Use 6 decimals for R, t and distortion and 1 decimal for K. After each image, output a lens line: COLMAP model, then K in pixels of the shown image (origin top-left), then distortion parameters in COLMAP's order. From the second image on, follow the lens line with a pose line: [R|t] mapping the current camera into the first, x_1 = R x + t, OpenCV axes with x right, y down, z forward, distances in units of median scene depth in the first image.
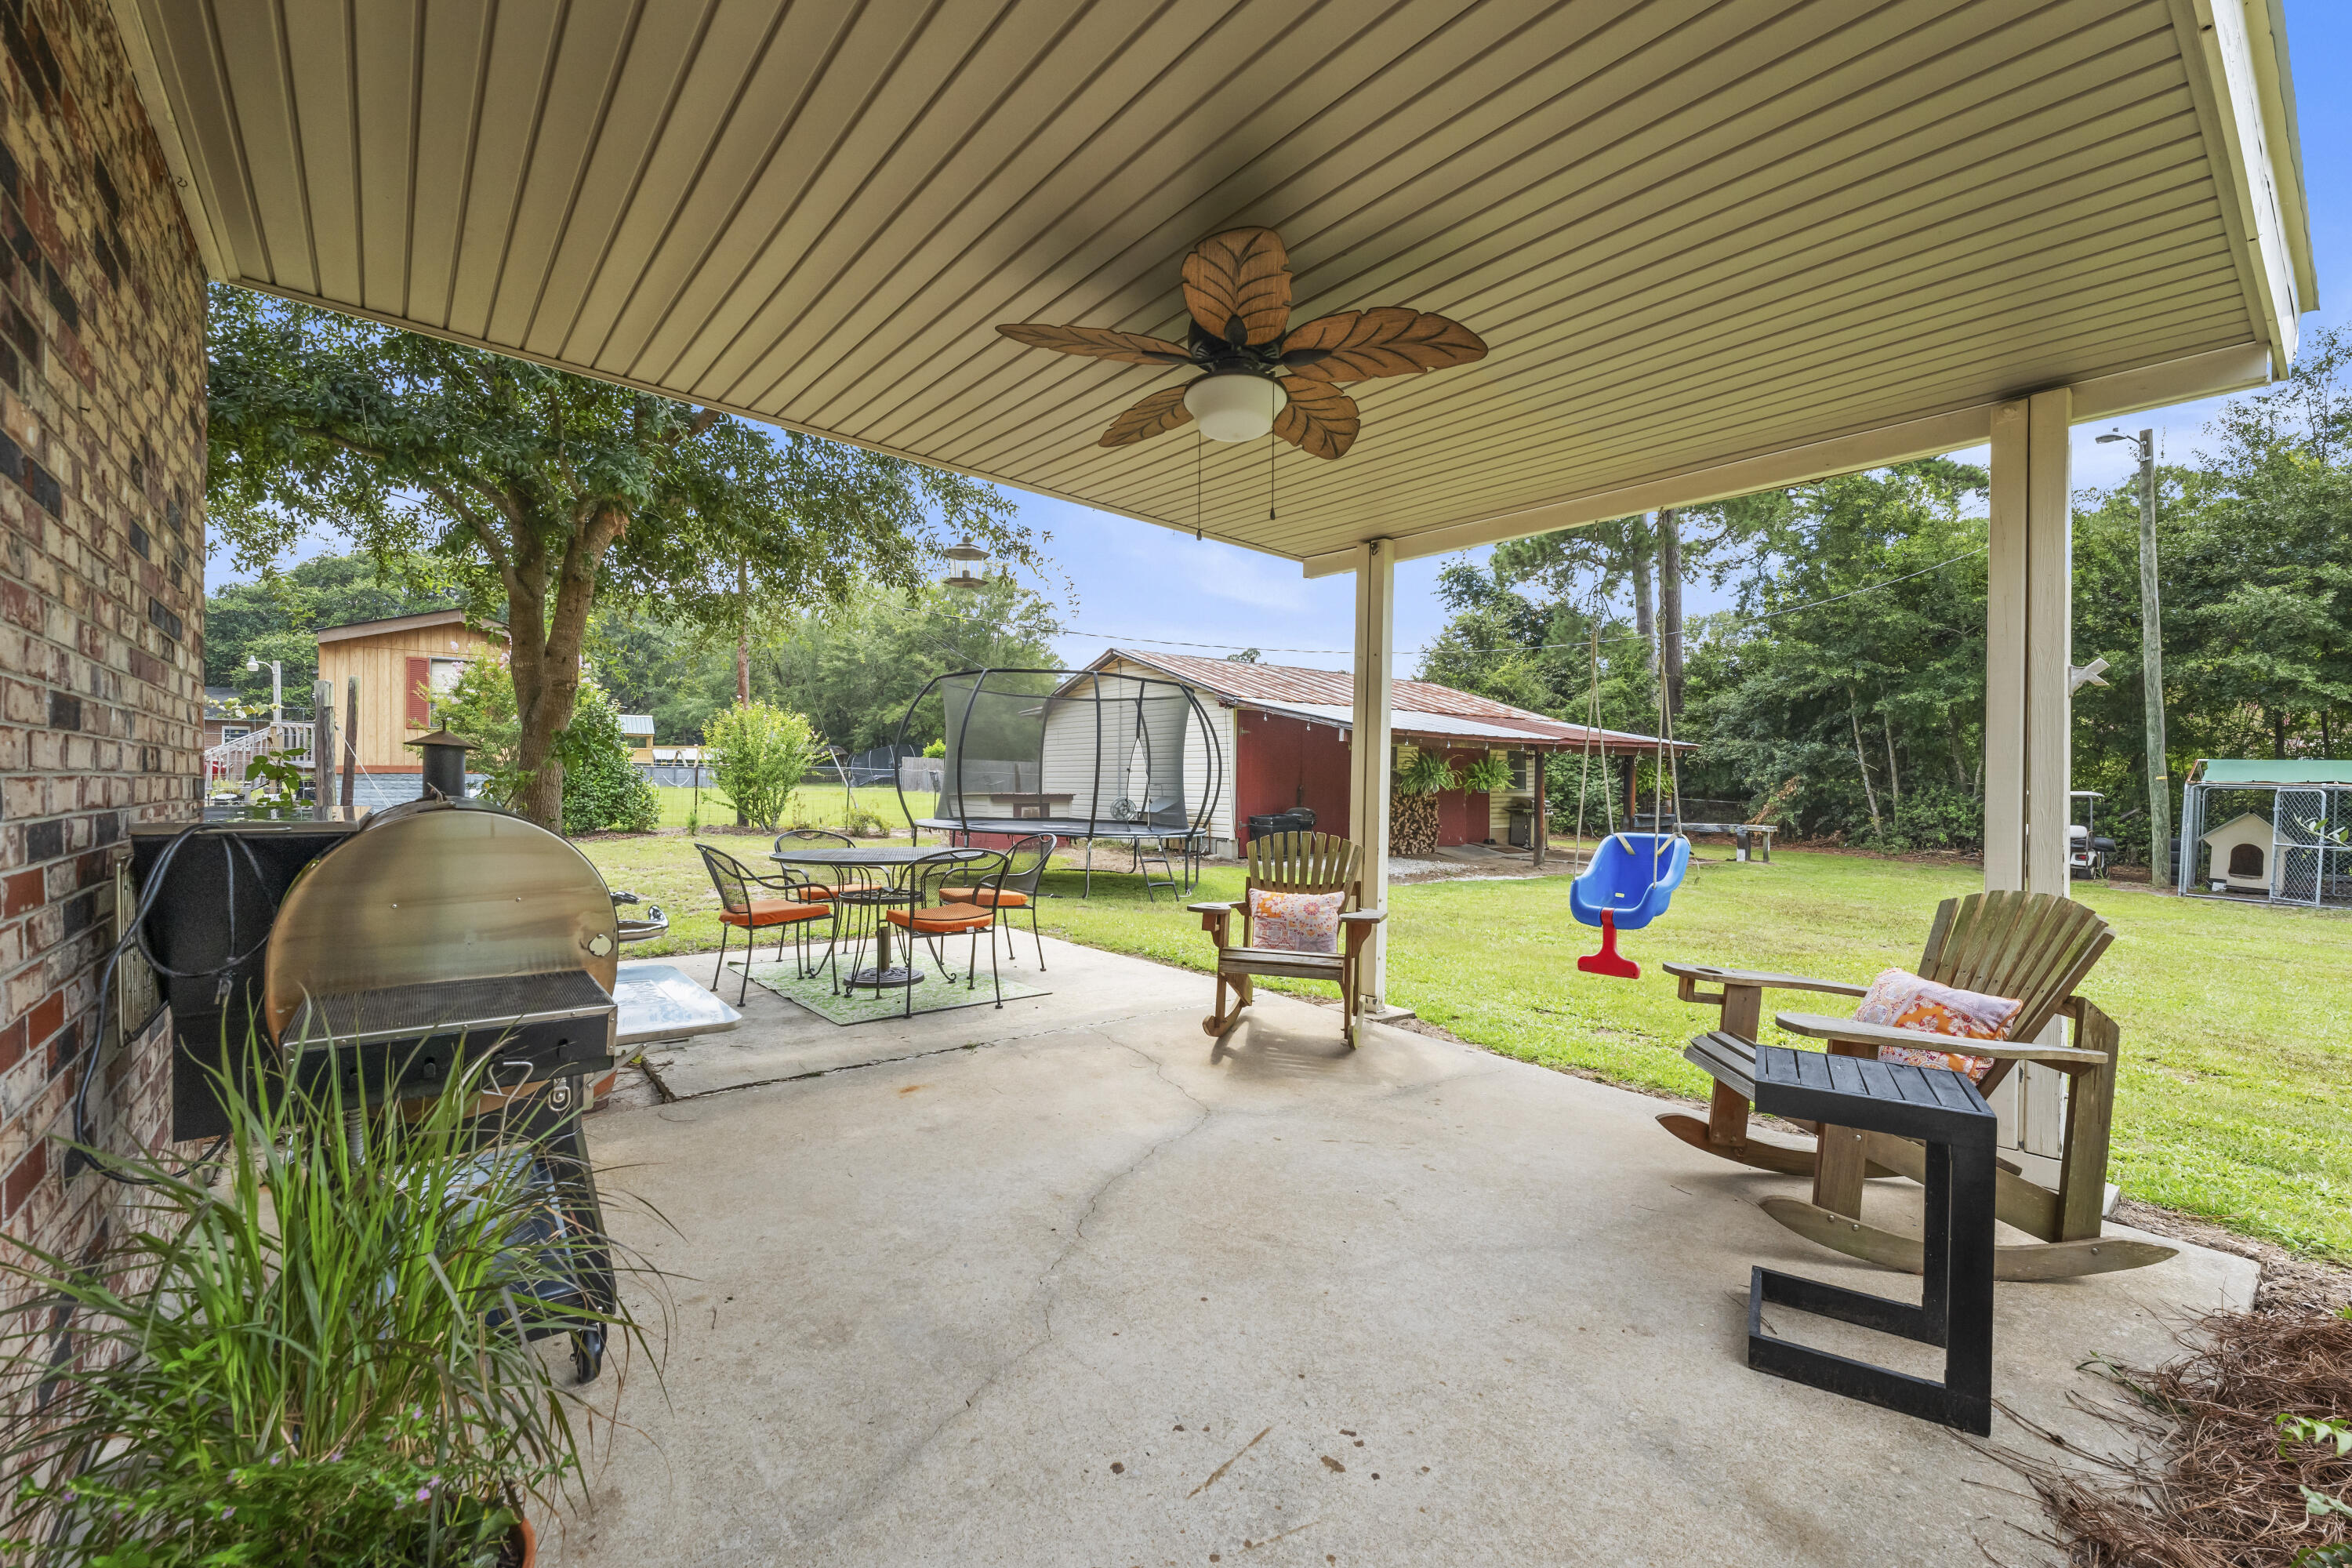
lens RADIAL K [[959.1, 0, 1179.8], [0, 959.1, 774.9], [0, 0, 1]] dist [0.000567, 0.000108]
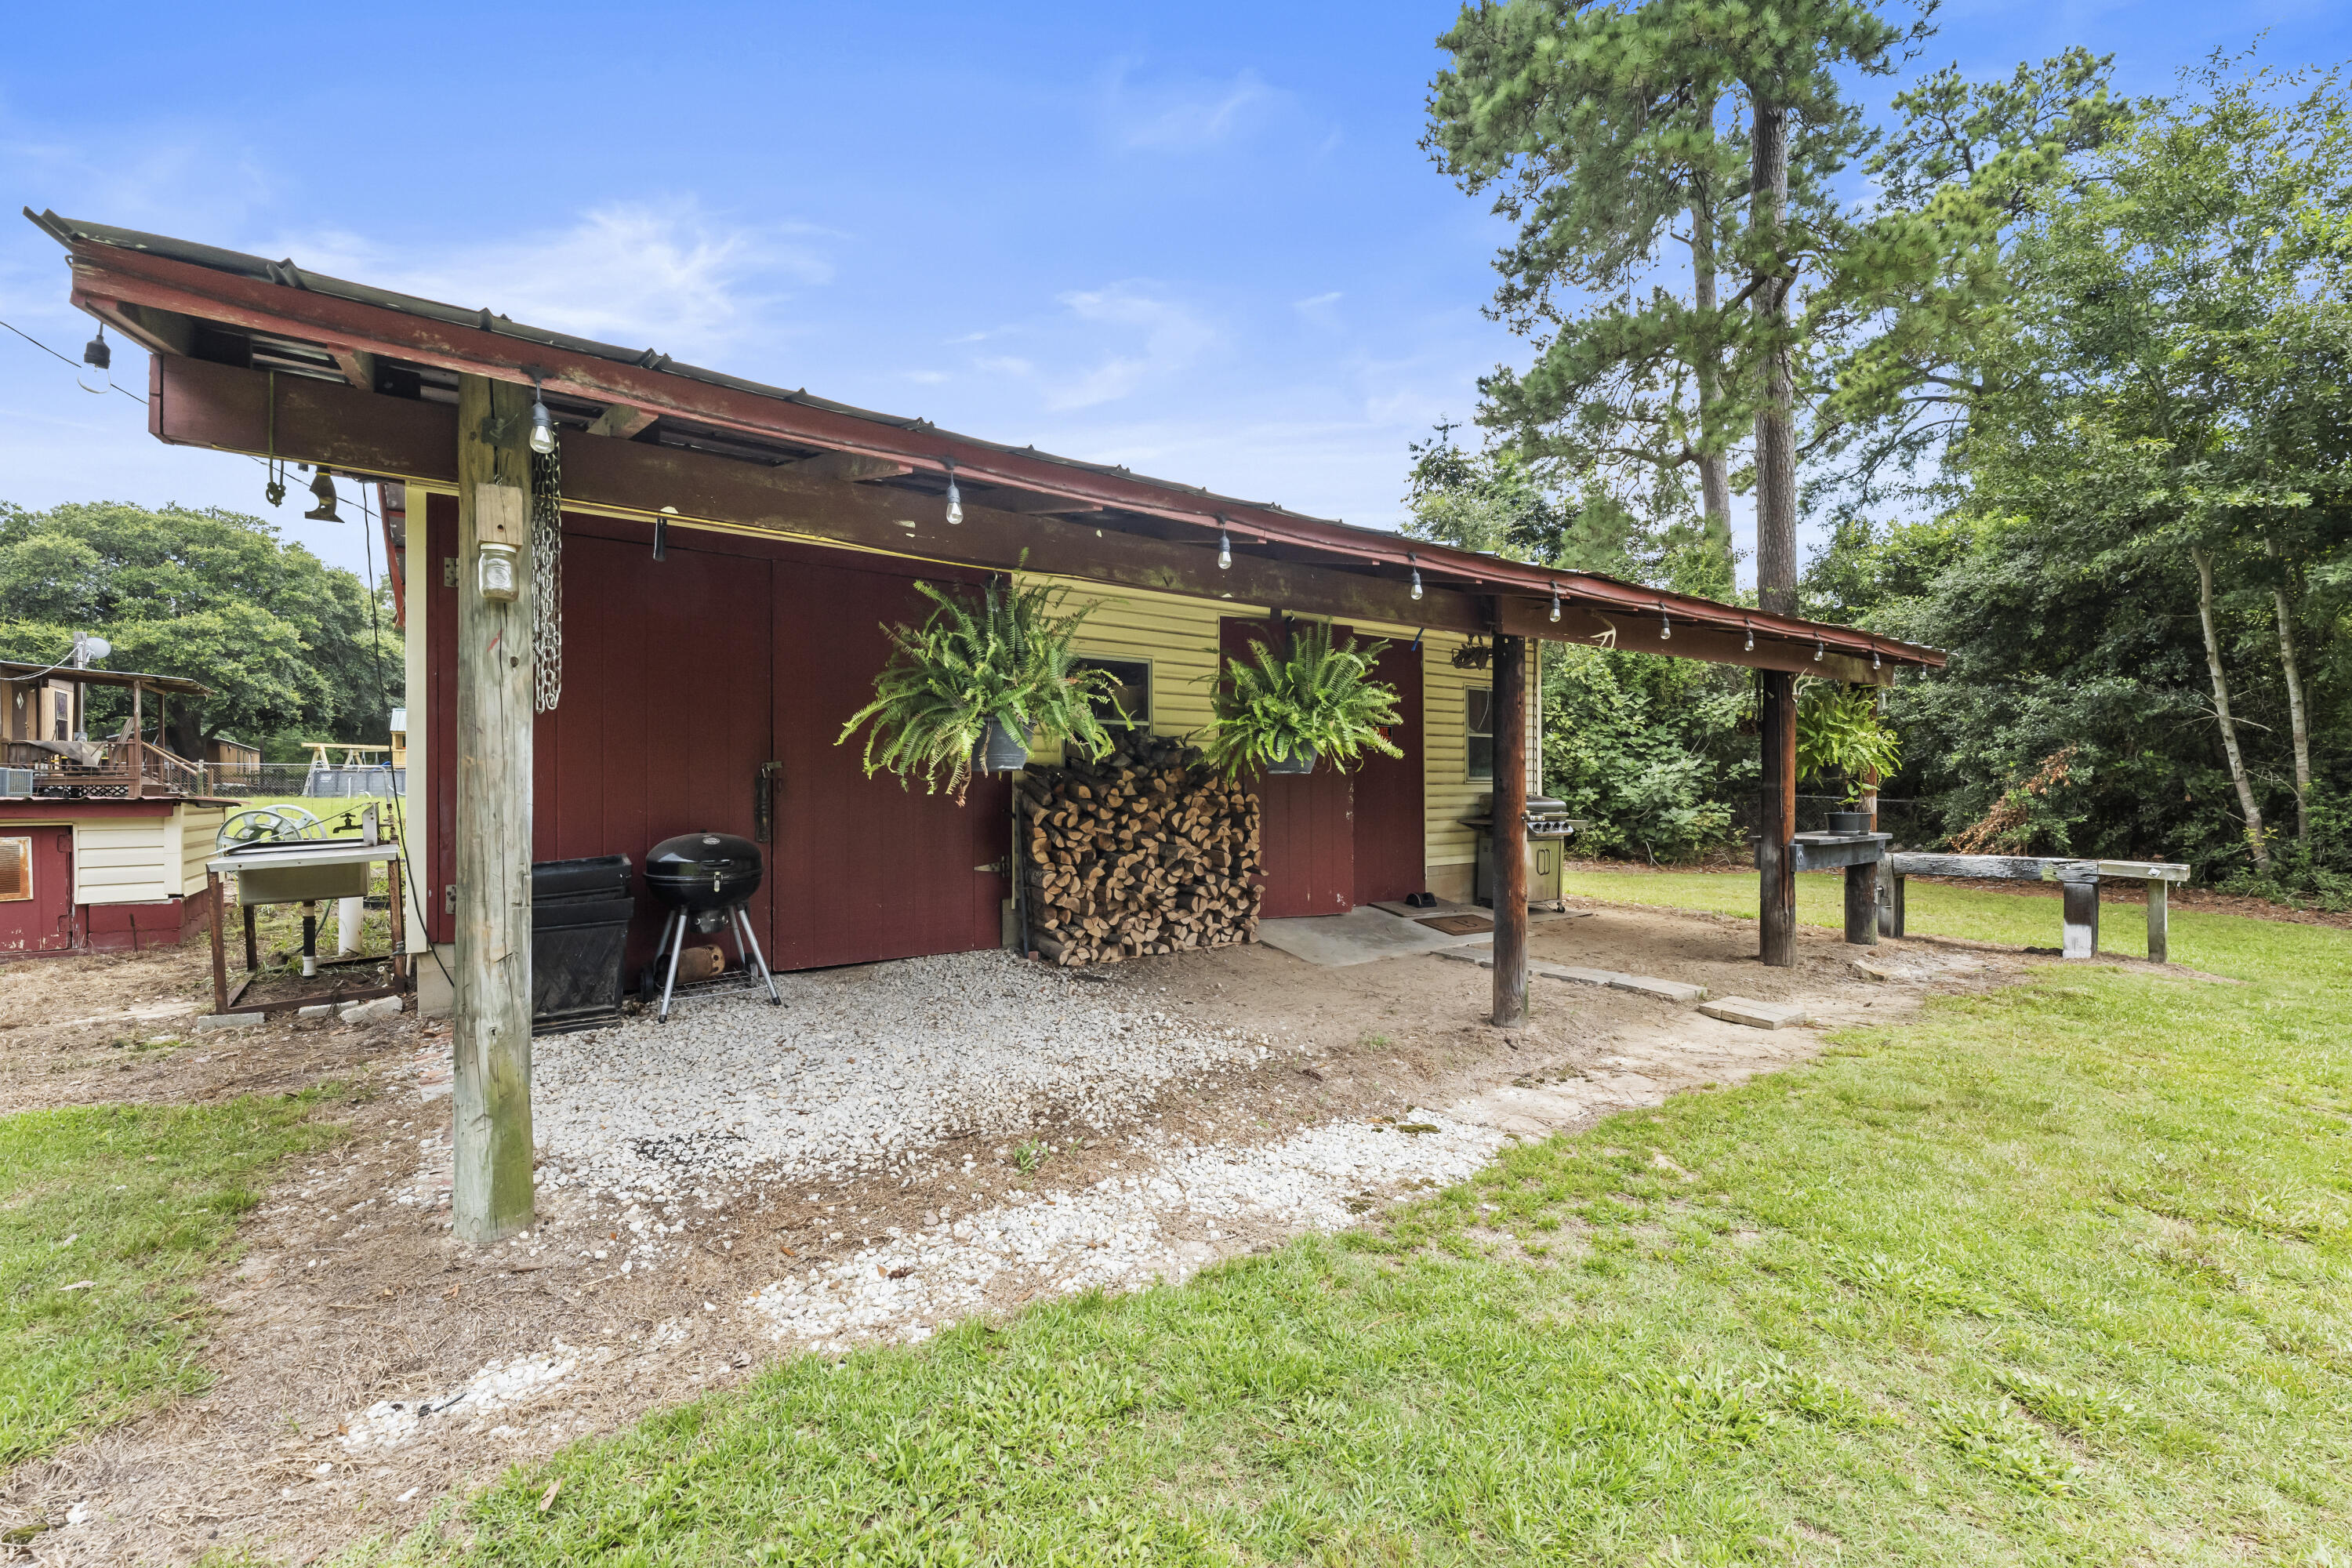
lens RADIAL K [[959.1, 0, 1185.9], [0, 959.1, 787.4], [0, 0, 1]] dist [0.000567, 0.000108]
pose [[0.999510, -0.012402, -0.028727, 0.199648], [0.012540, 0.999911, 0.004610, 0.014401], [0.028667, -0.004968, 0.999577, 0.493572]]
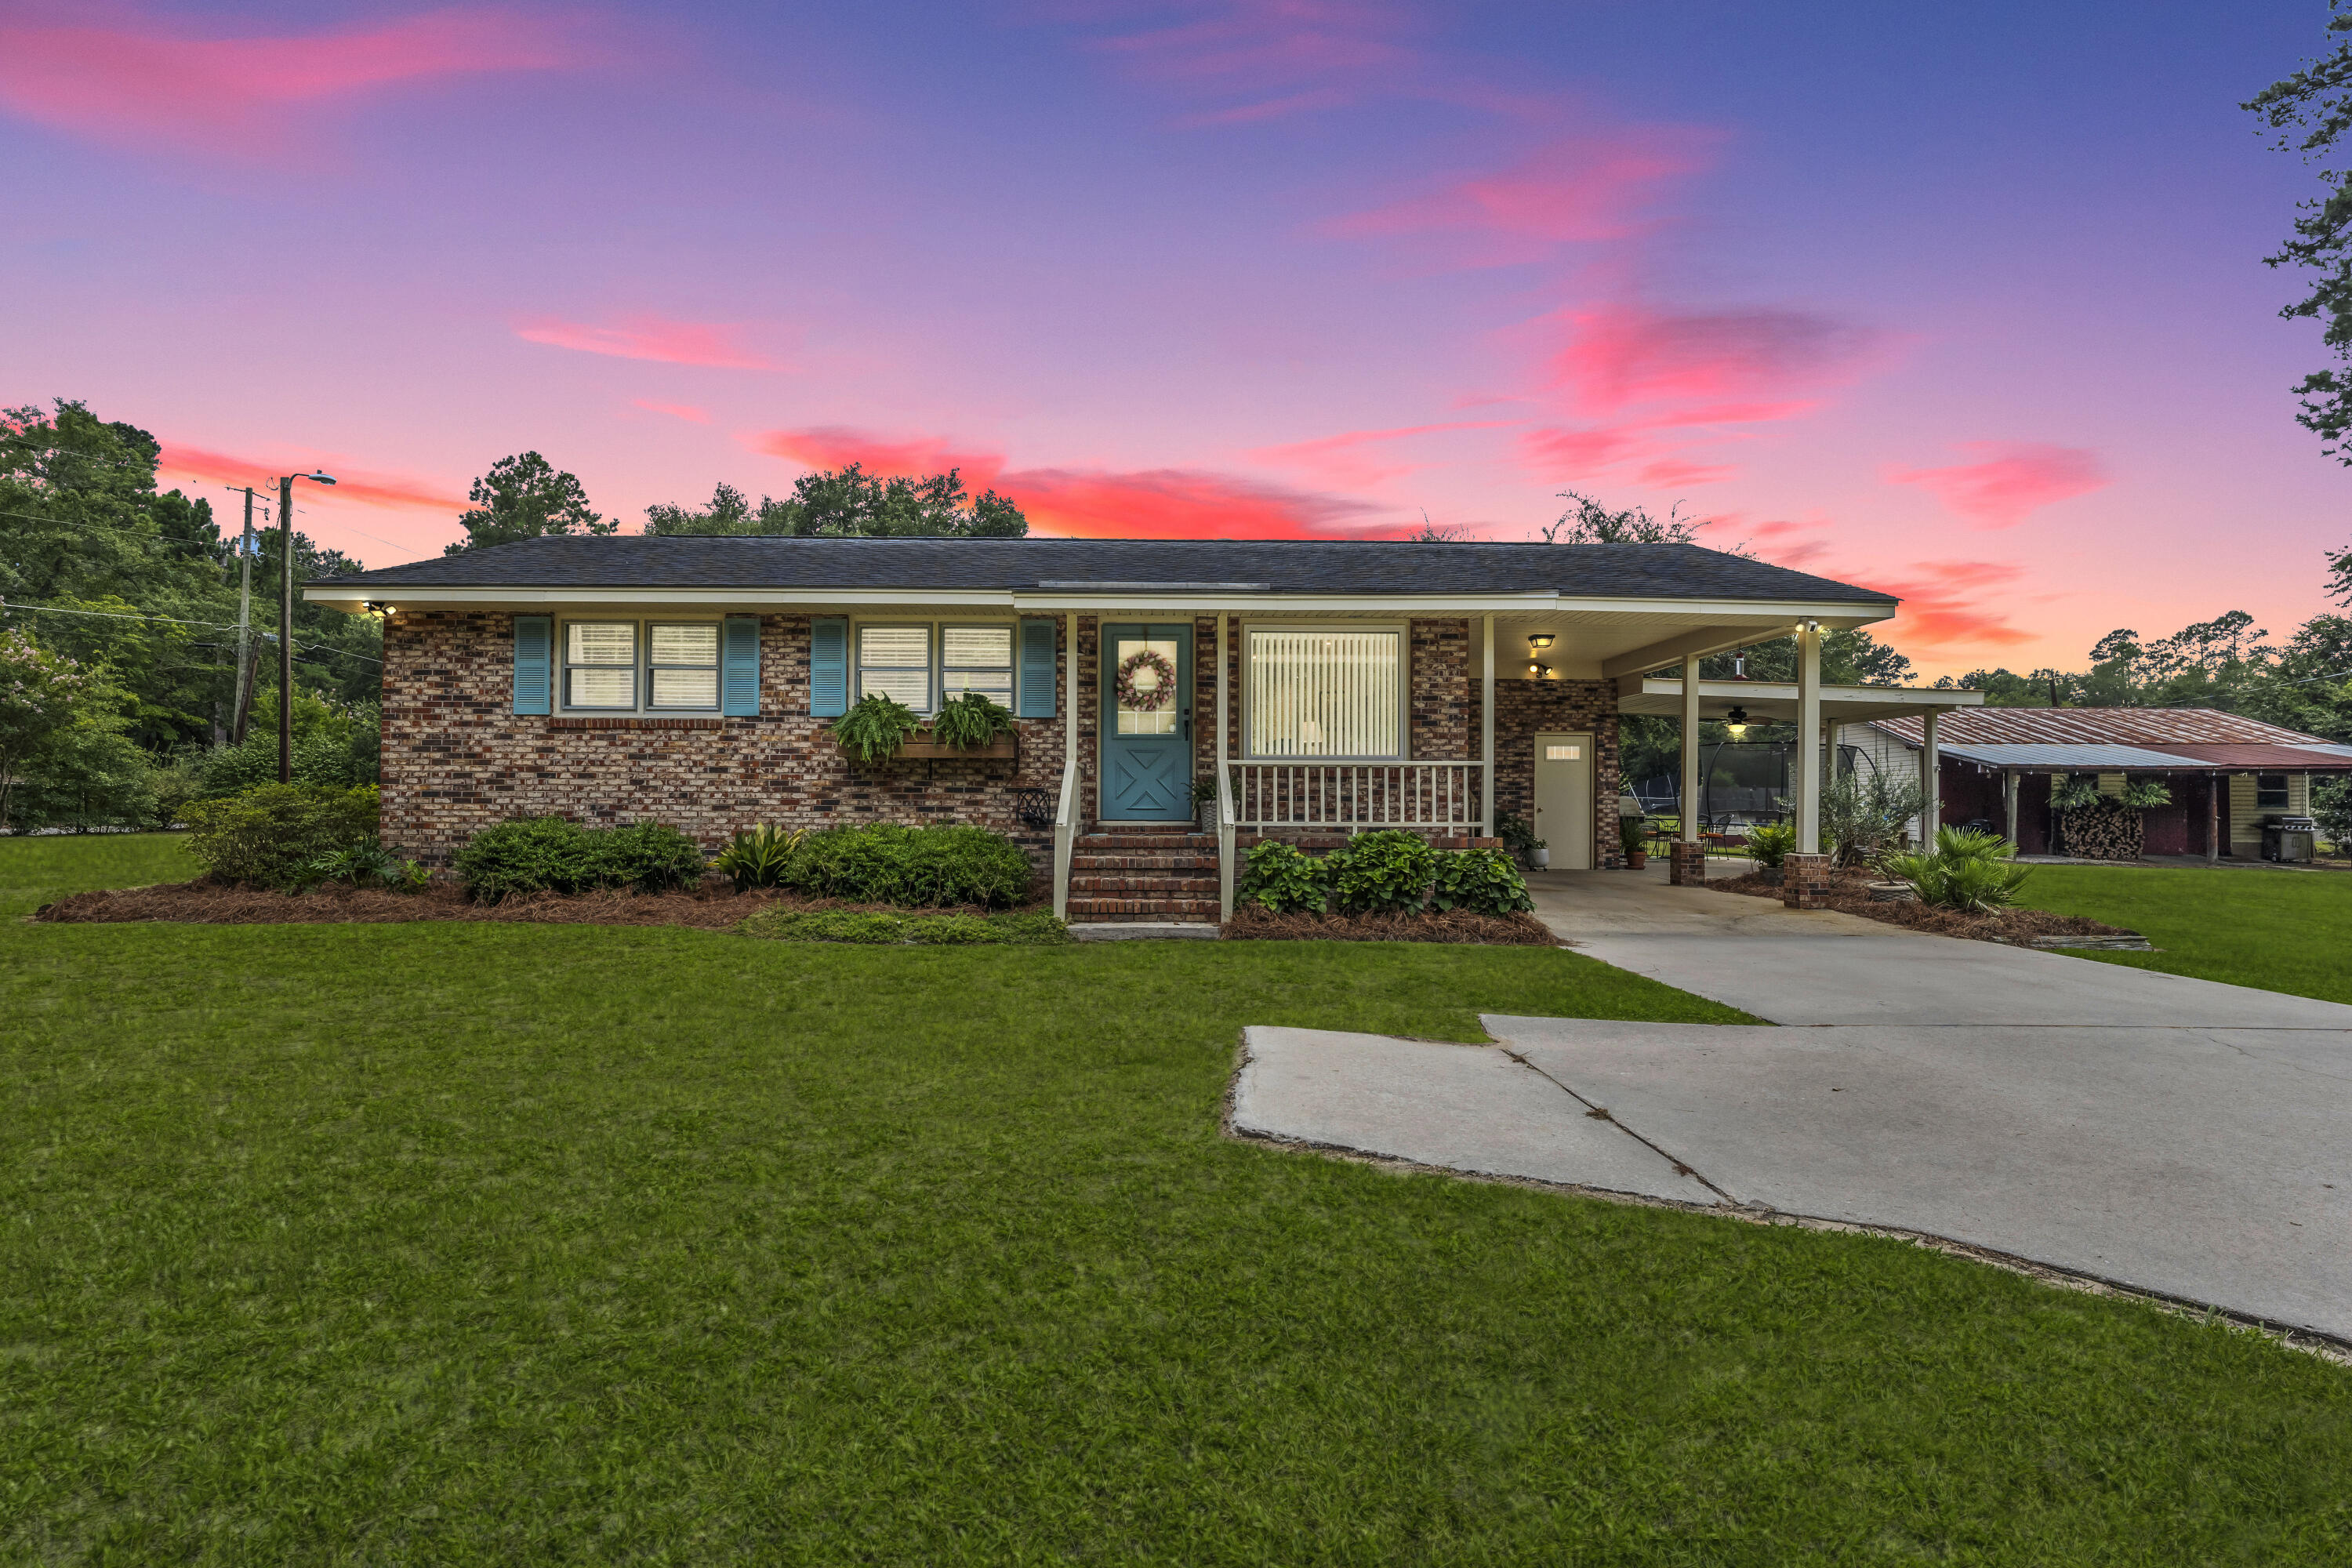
lens RADIAL K [[1193.8, 0, 1166.9], [0, 1193.8, 800.8], [0, 0, 1]] dist [-0.001317, 0.000158]
pose [[0.772296, -0.010350, -0.635179, 0.218959], [0.004725, 0.999933, -0.010548, 0.013781], [0.635245, 0.005145, 0.772293, -0.777956]]
